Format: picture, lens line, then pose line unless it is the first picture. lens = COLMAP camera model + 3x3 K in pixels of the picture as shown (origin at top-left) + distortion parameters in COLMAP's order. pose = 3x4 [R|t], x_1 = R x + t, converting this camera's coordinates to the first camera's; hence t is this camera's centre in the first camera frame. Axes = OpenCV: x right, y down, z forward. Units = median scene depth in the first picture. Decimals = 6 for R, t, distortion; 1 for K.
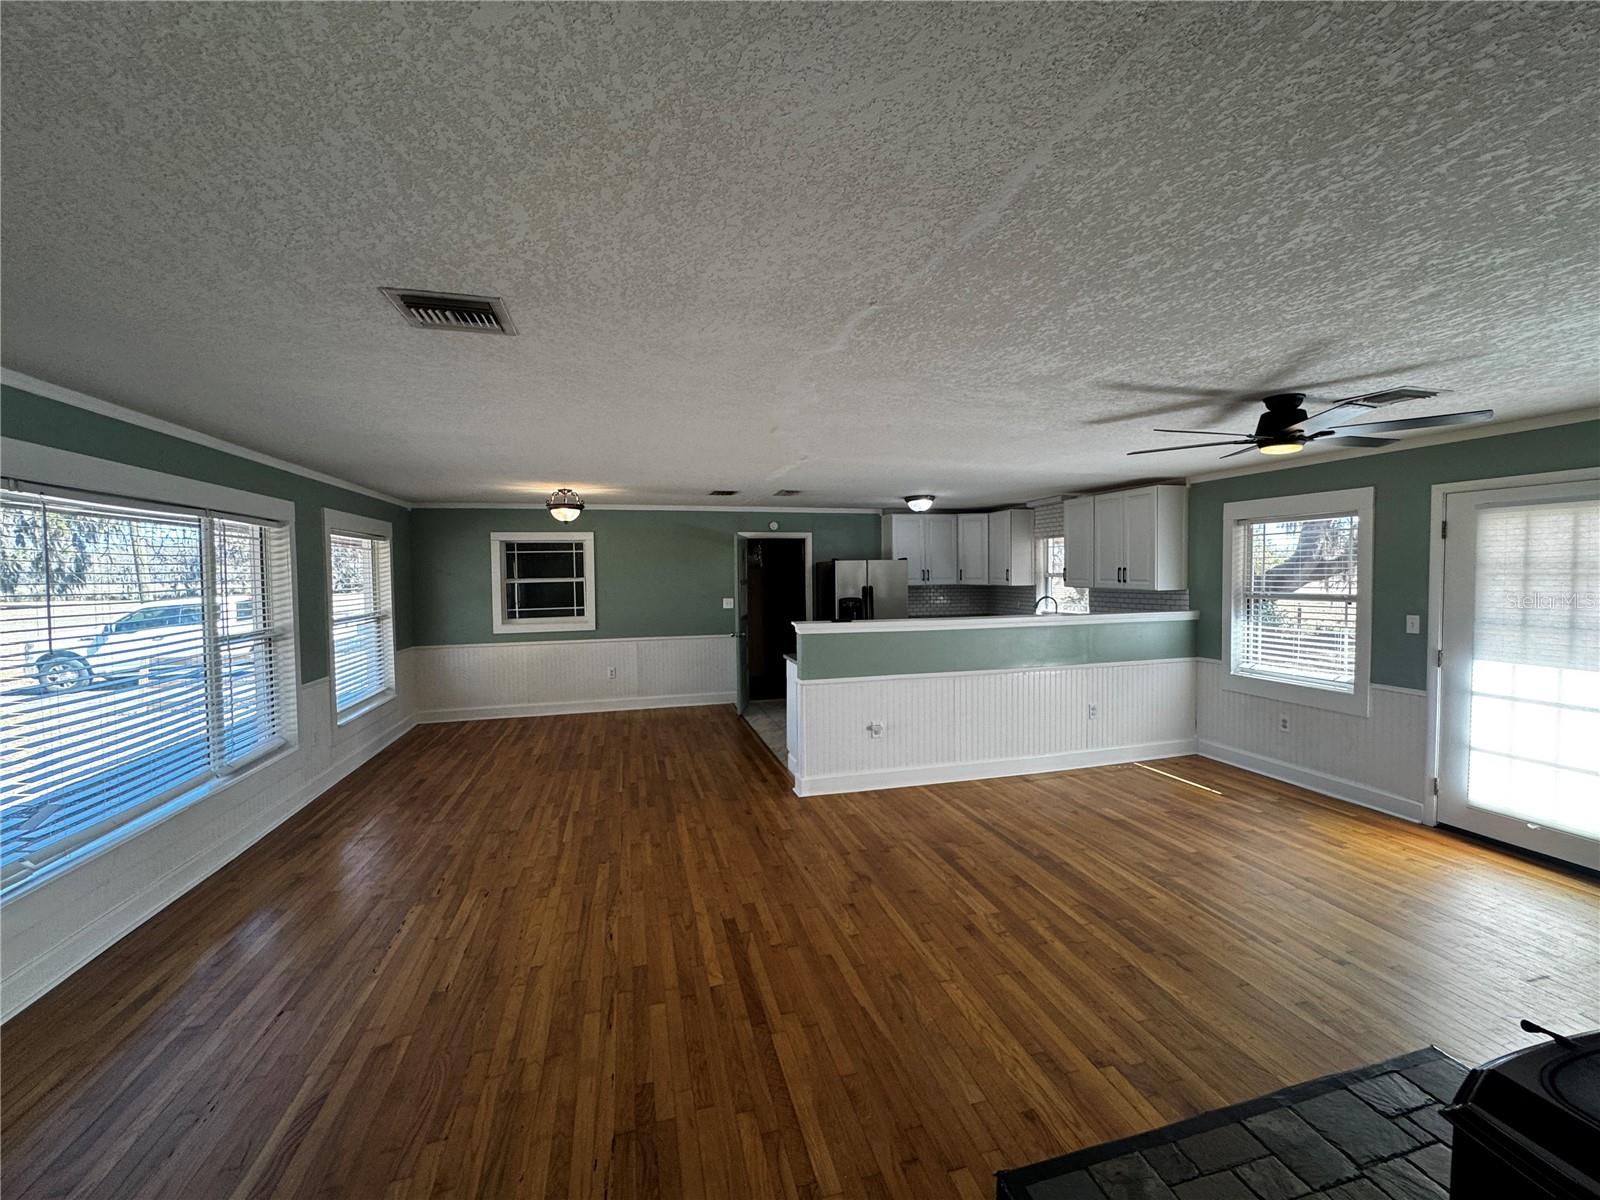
lens RADIAL K [[645.0, 0, 800.0], [0, 645.0, 600.0], [0, 0, 1]] dist [0.000650, -0.000015]
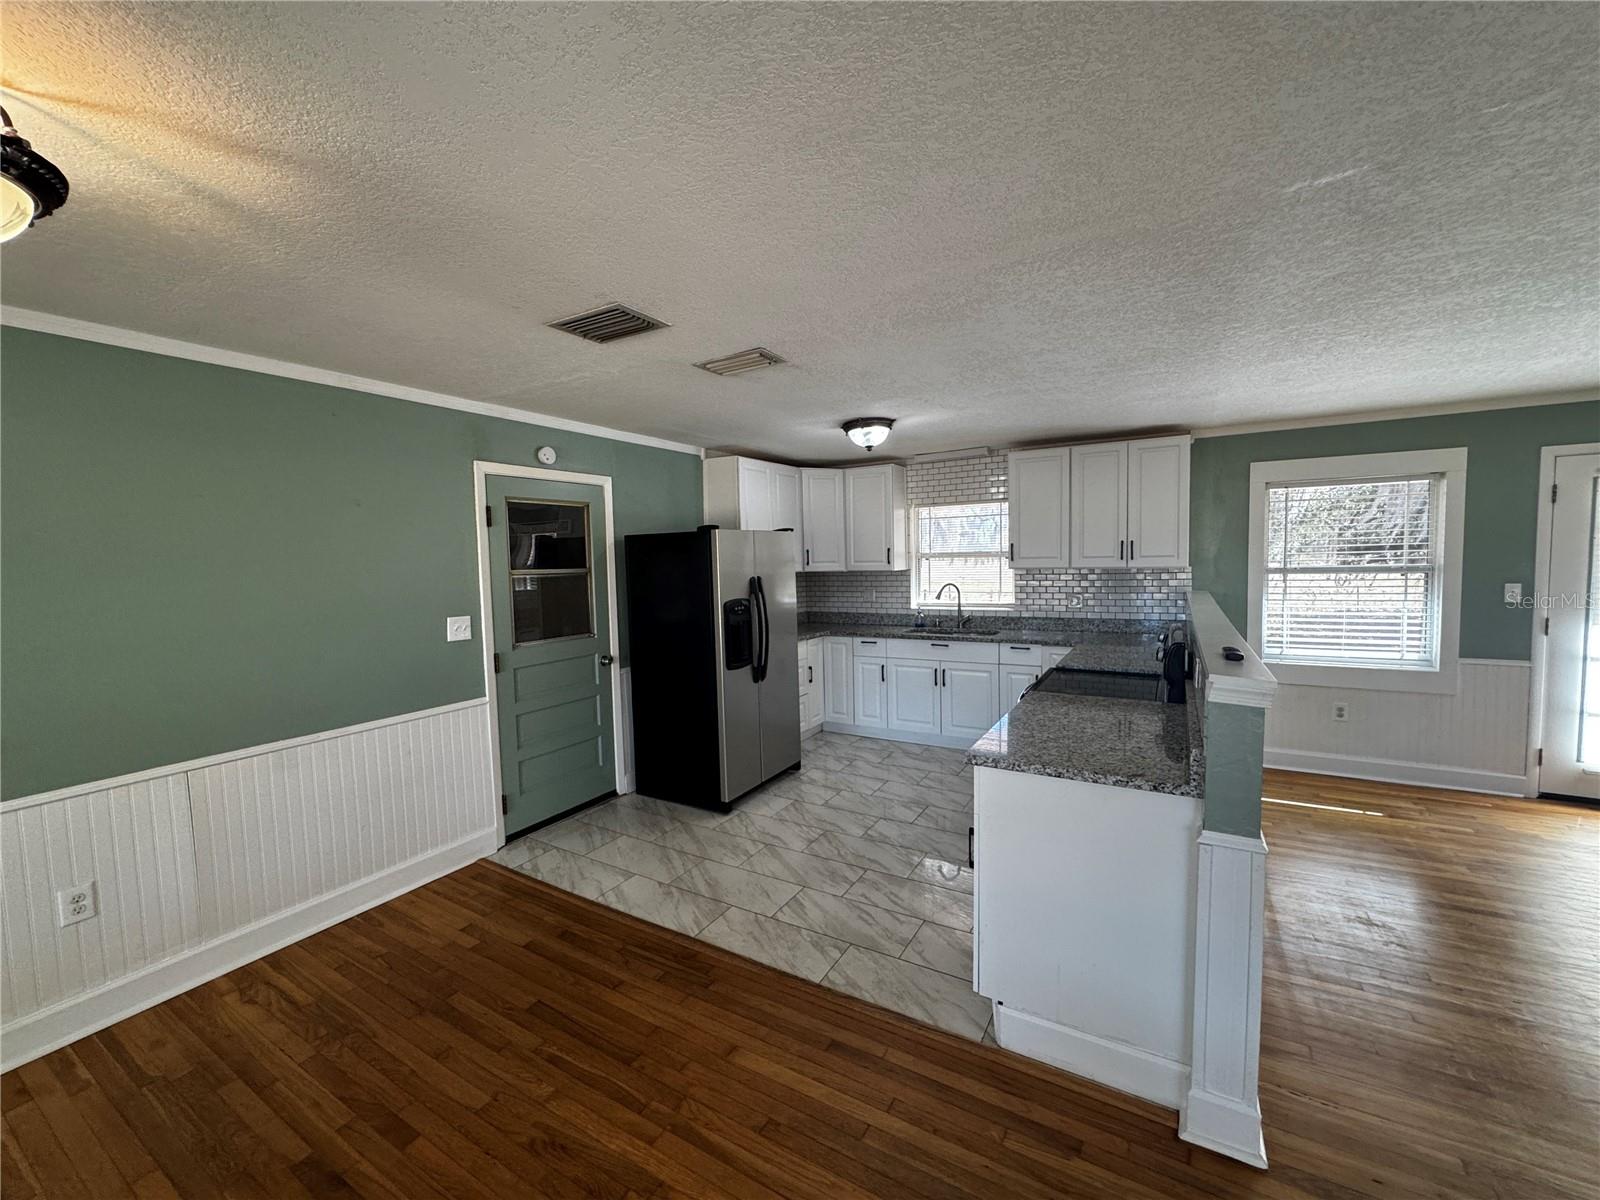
lens RADIAL K [[645.0, 0, 800.0], [0, 645.0, 600.0], [0, 0, 1]] dist [0.000650, -0.000015]
pose [[0.715544, -0.055699, 0.696344, -0.406188], [0.046918, 0.998397, 0.031648, -0.027453], [-0.696991, 0.010026, 0.717010, 0.898885]]
